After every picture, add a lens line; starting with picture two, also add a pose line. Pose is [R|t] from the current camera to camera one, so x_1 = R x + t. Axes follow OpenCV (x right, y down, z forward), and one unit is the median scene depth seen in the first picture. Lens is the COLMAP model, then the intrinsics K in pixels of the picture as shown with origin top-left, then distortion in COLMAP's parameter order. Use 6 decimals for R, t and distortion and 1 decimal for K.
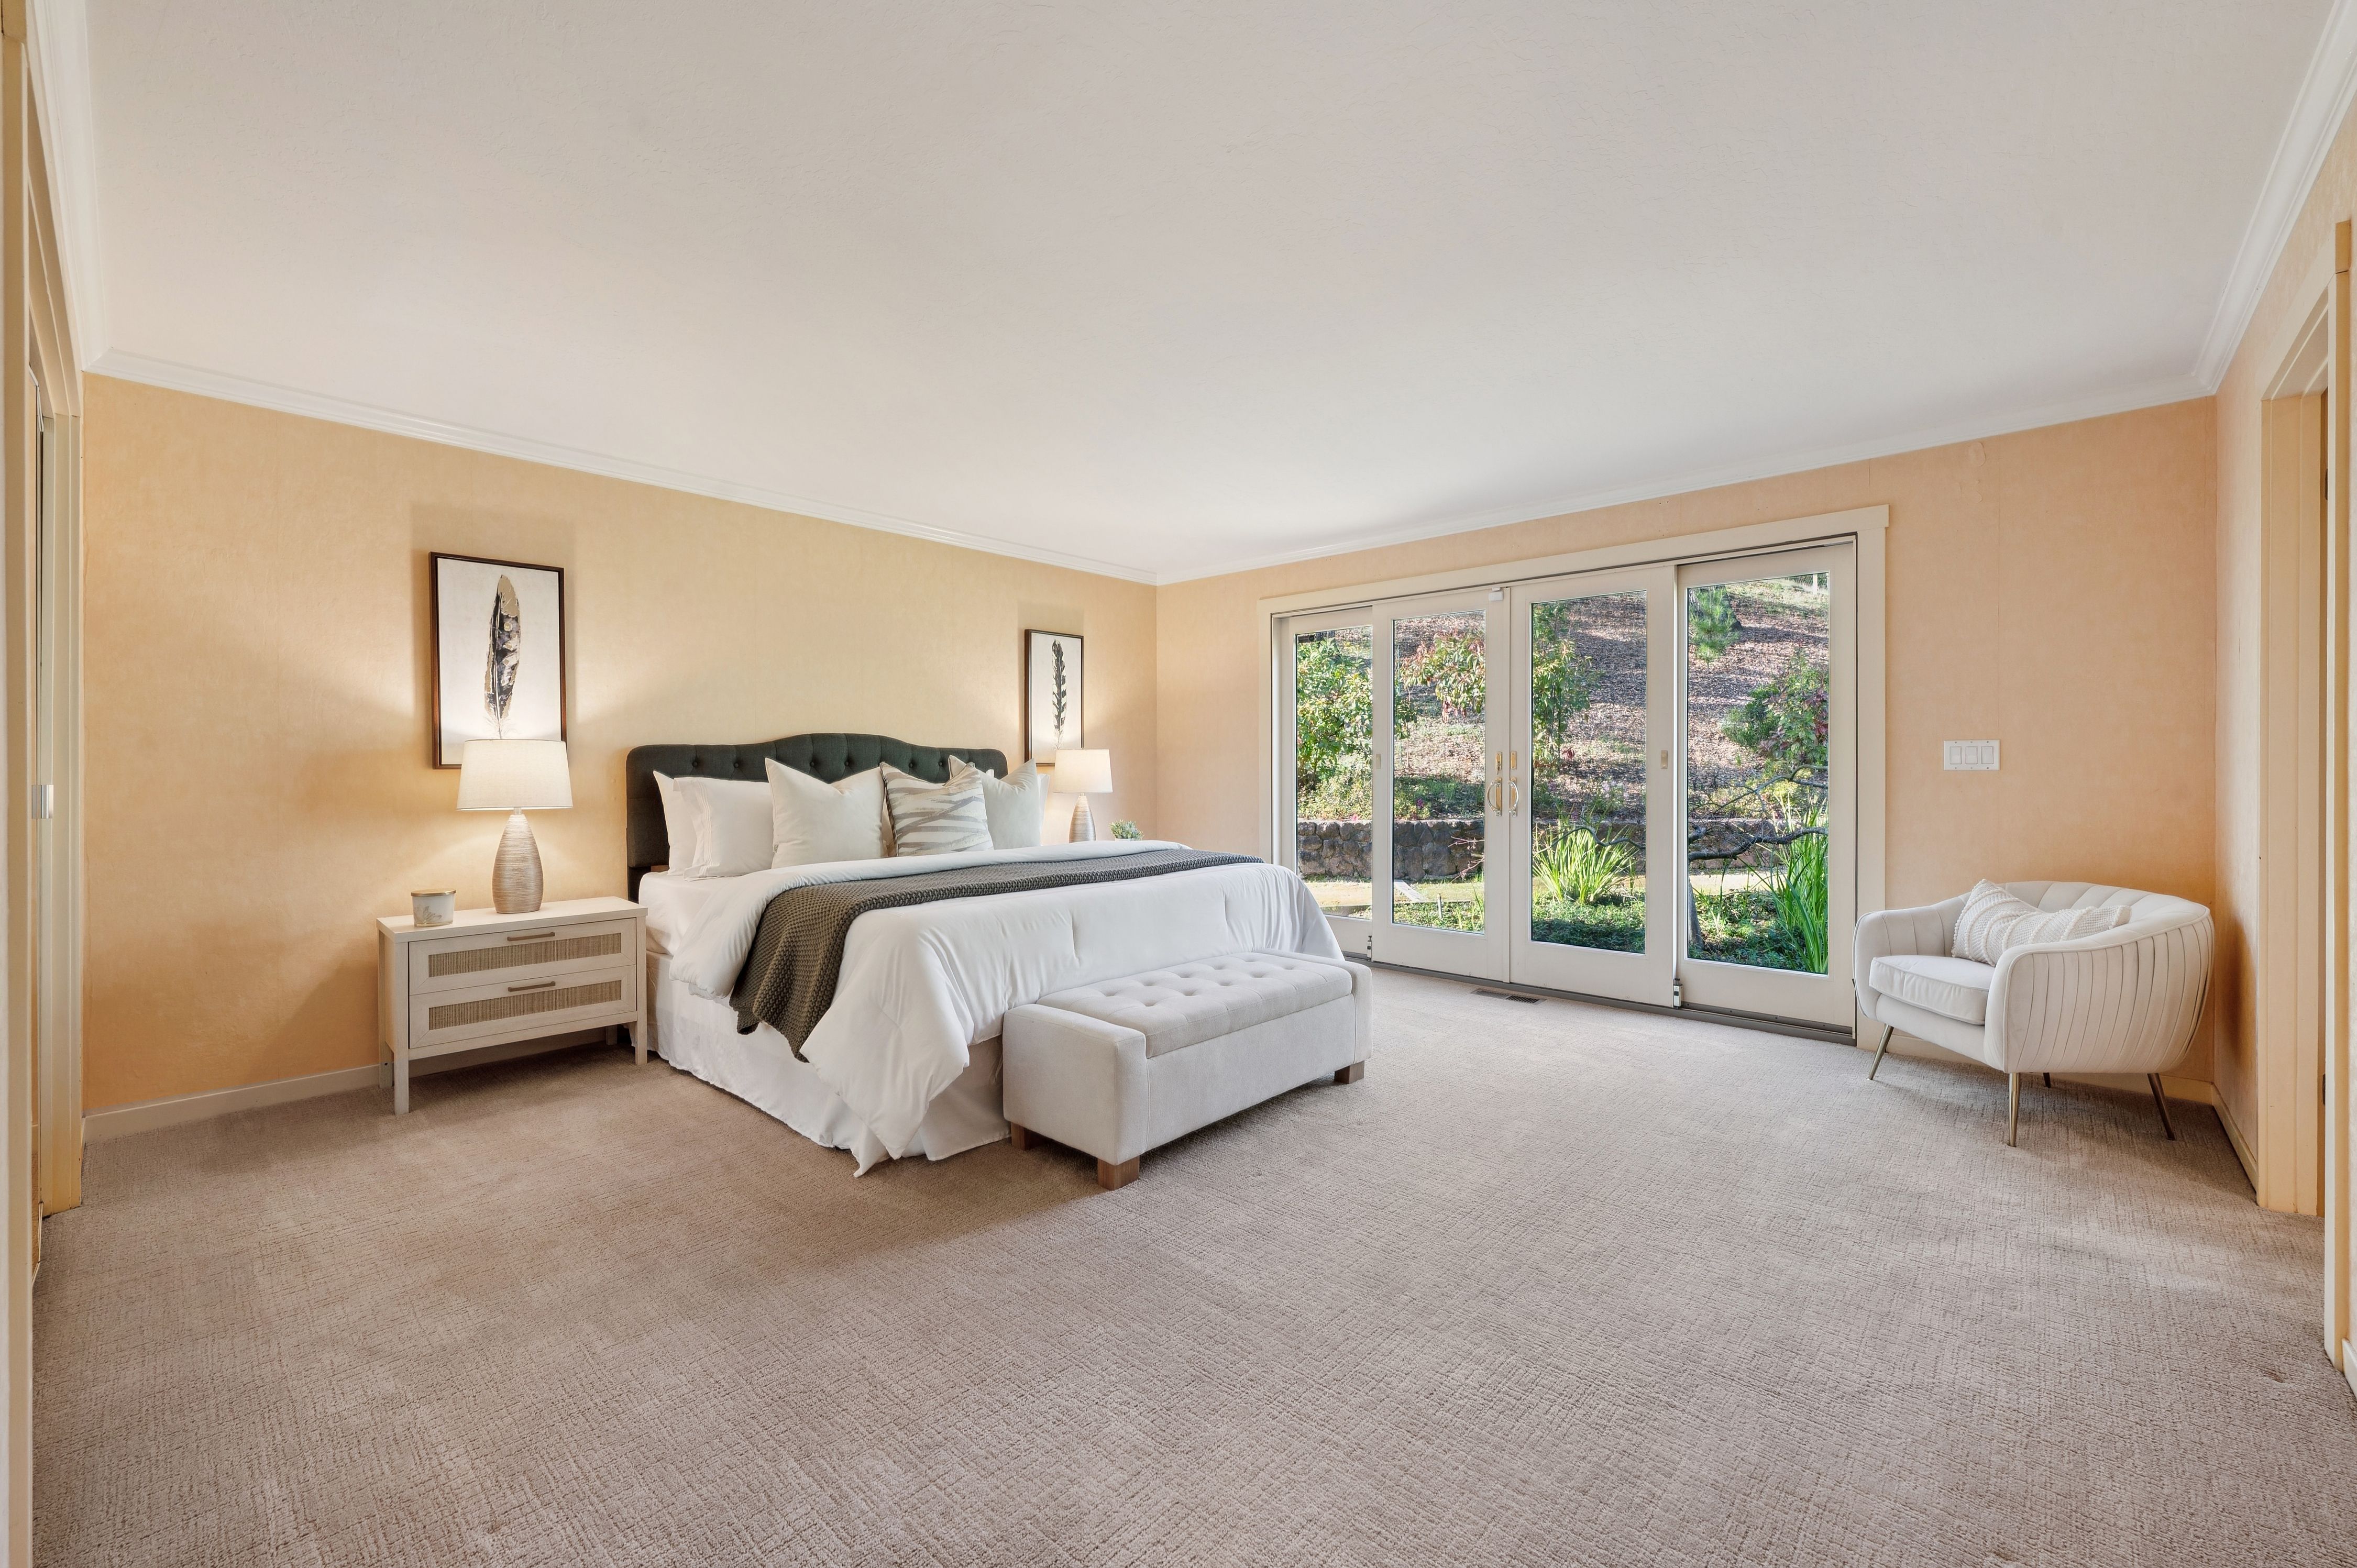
lens RADIAL K [[941.8, 0, 1177.3], [0, 941.8, 775.5], [0, 0, 1]] dist [-0.003572, -0.000080]
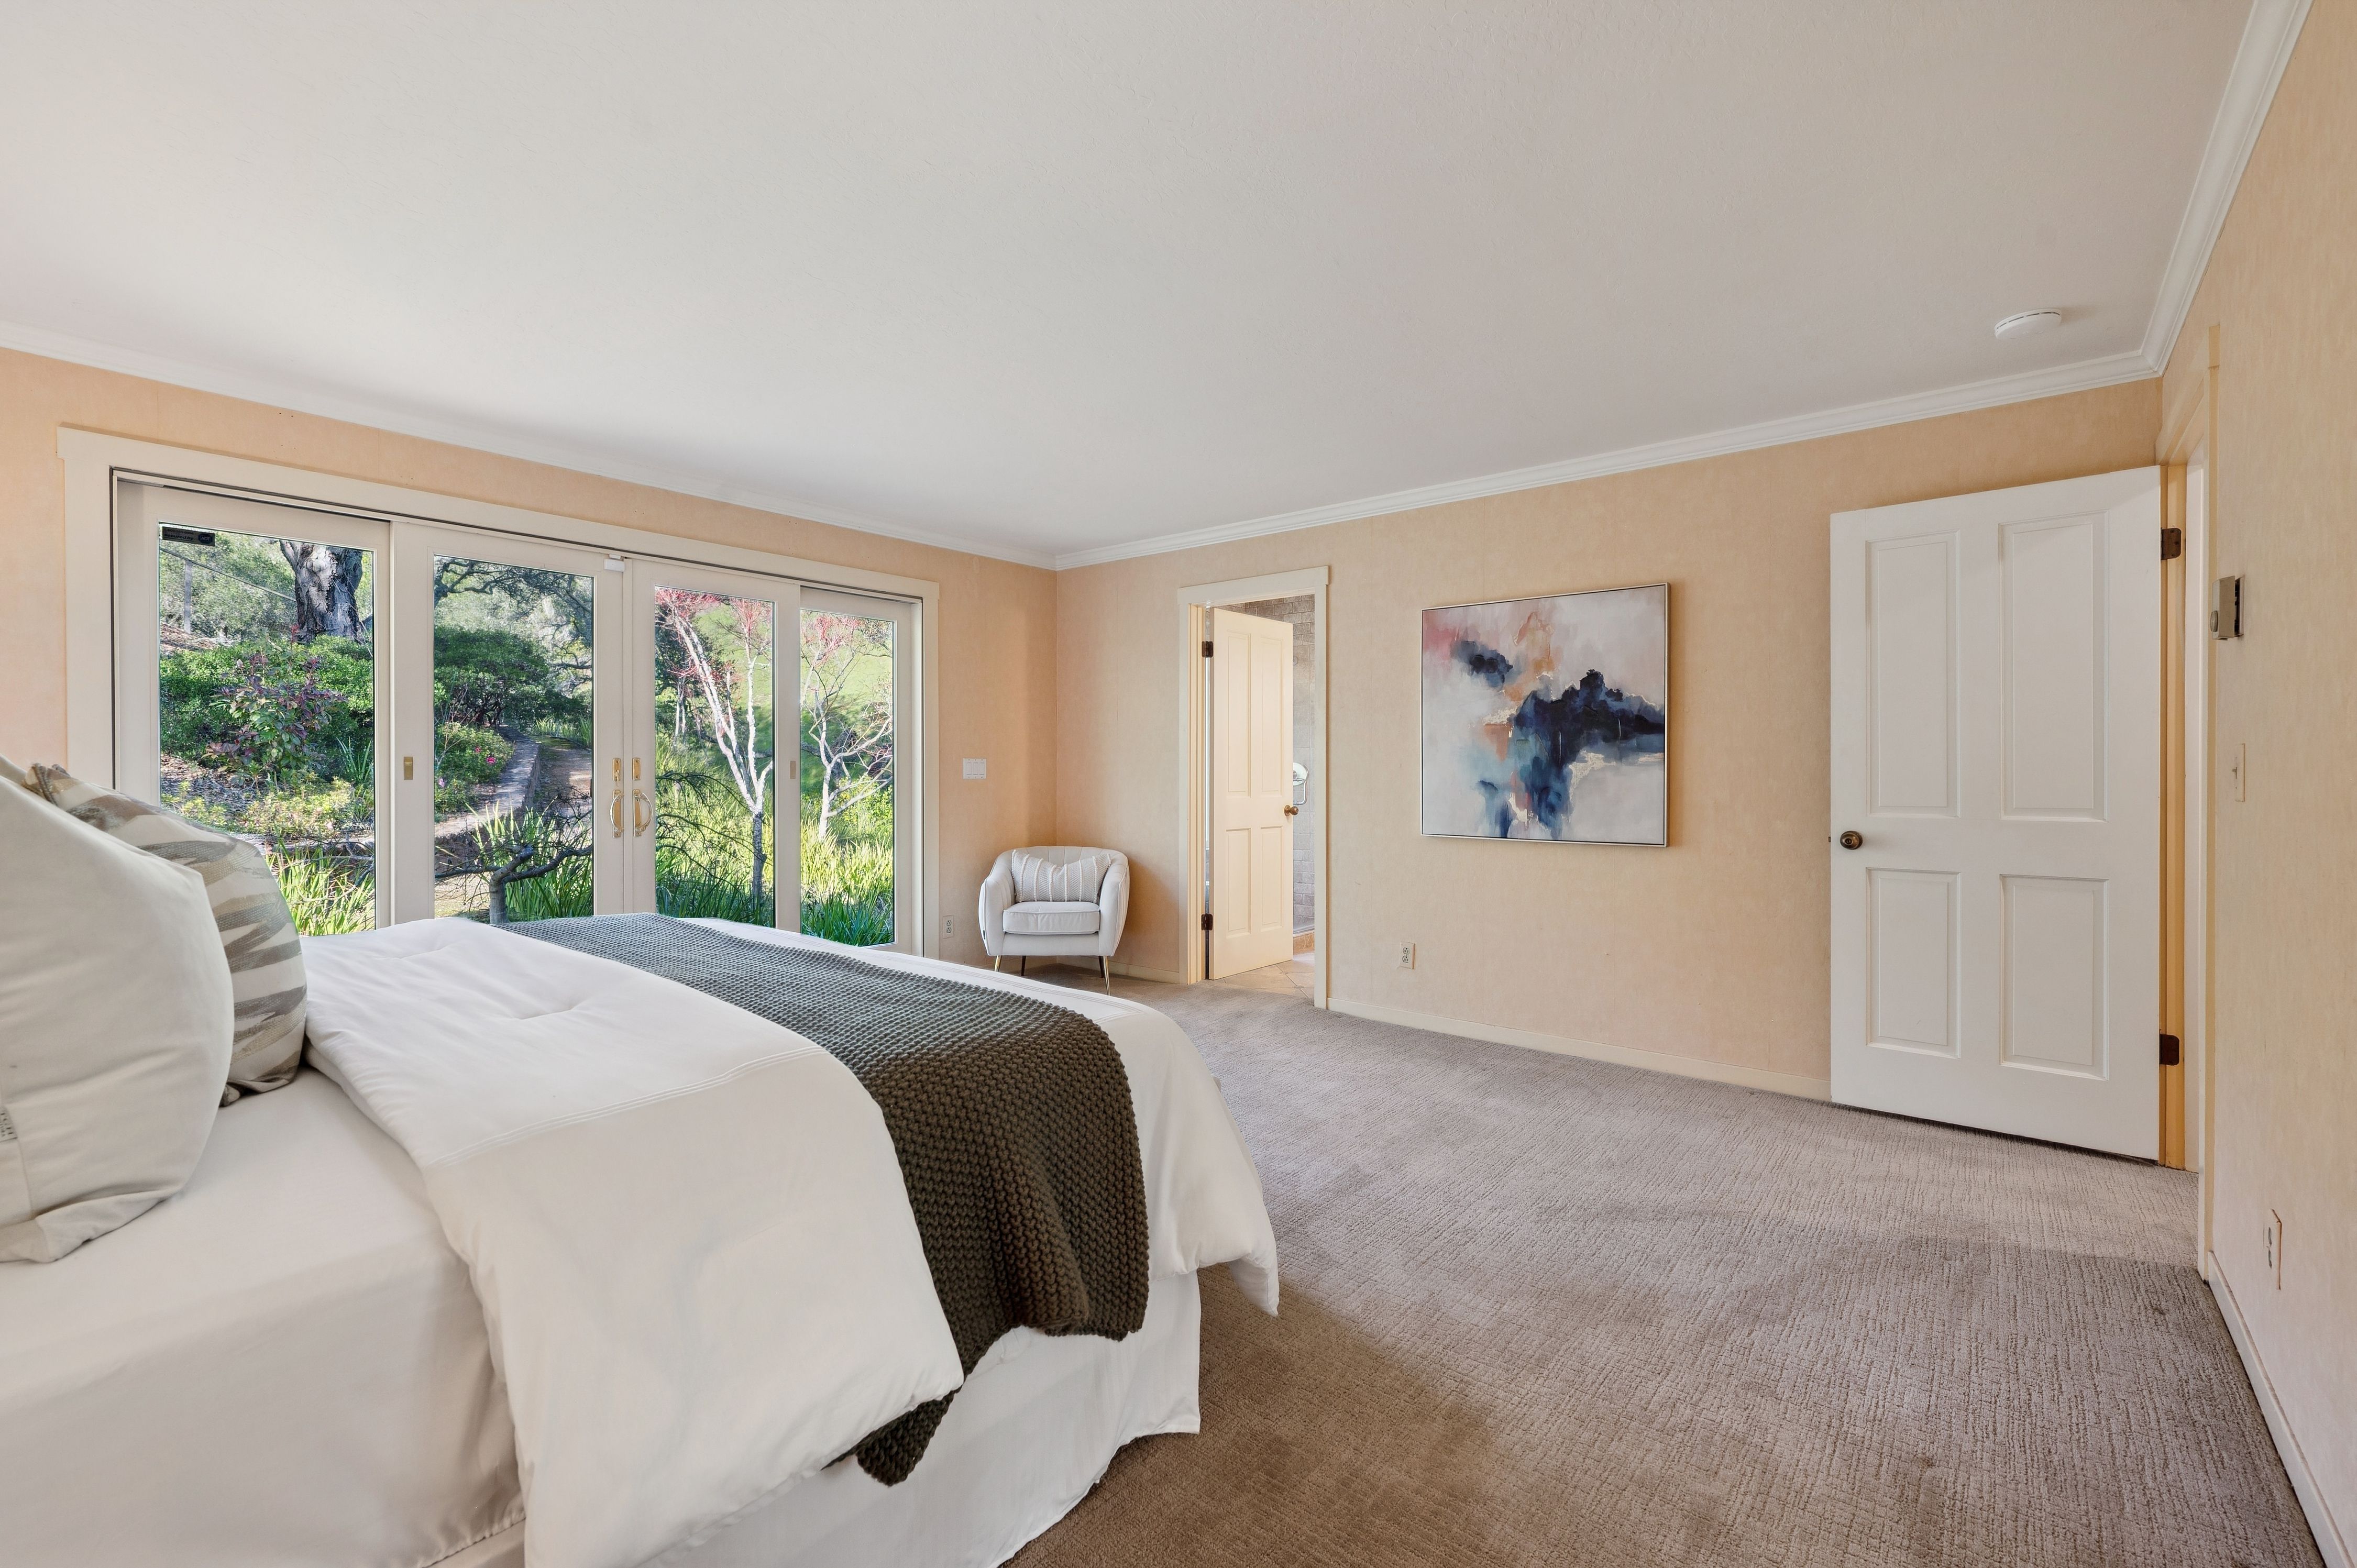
lens RADIAL K [[1000.2, 0, 1175.8], [0, 1000.2, 778.9], [0, 0, 1]] dist [0.000488, 0.000155]
pose [[-0.037747, -0.001484, 0.999286, -0.542152], [0.008583, 0.999962, 0.001809, -0.004060], [-0.999250, 0.008645, -0.037733, 0.555509]]
